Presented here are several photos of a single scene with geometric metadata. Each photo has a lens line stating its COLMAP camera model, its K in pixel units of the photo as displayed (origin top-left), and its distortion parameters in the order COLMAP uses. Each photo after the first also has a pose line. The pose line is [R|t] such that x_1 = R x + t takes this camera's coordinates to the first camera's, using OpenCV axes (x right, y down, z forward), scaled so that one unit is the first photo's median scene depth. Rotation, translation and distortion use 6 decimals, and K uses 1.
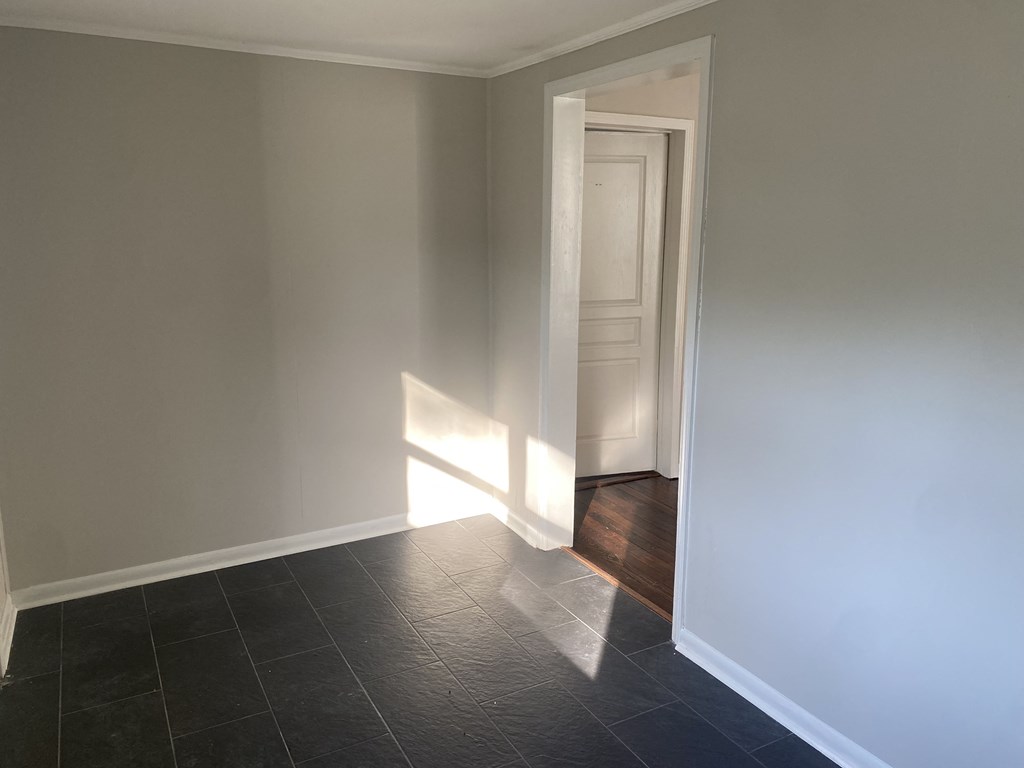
lens RADIAL K [[763.6, 0, 512.0], [0, 763.6, 384.0], [0, 0, 1]] dist [0.111783, -0.236836]
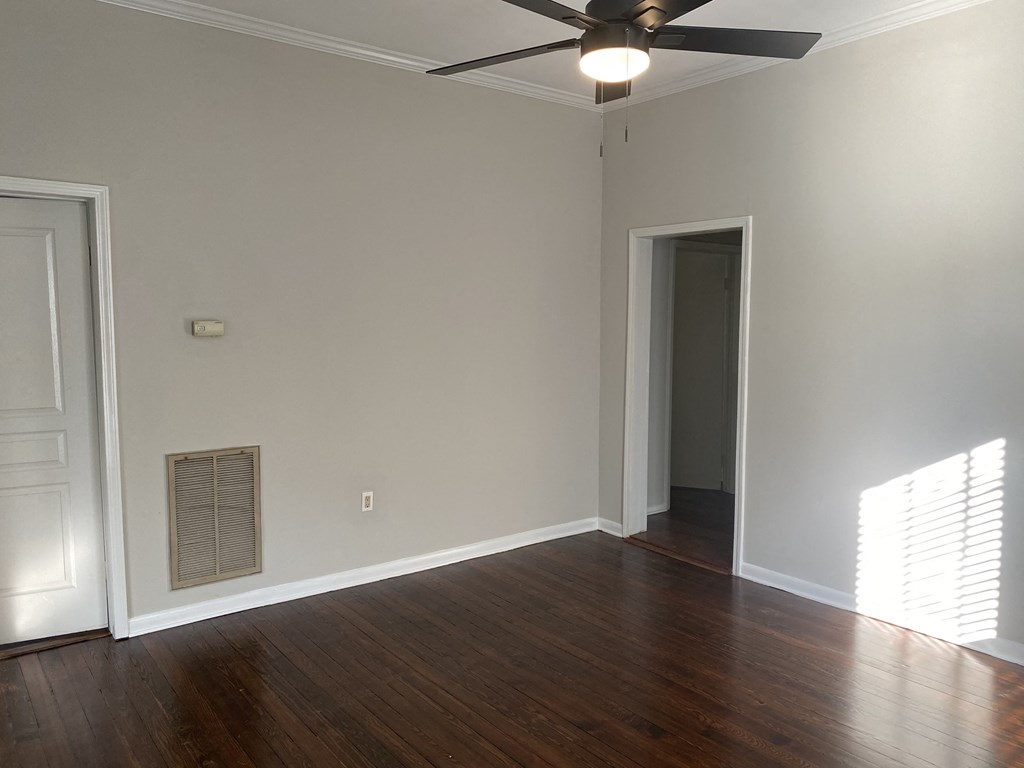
lens RADIAL K [[779.3, 0, 512.0], [0, 779.3, 384.0], [0, 0, 1]] dist [0.024020, -0.009485]
pose [[0.989513, -0.016563, 0.143494, 0.521124], [0.032598, 0.993383, -0.110124, -0.032894], [-0.140721, 0.113646, 0.983505, 0.157811]]
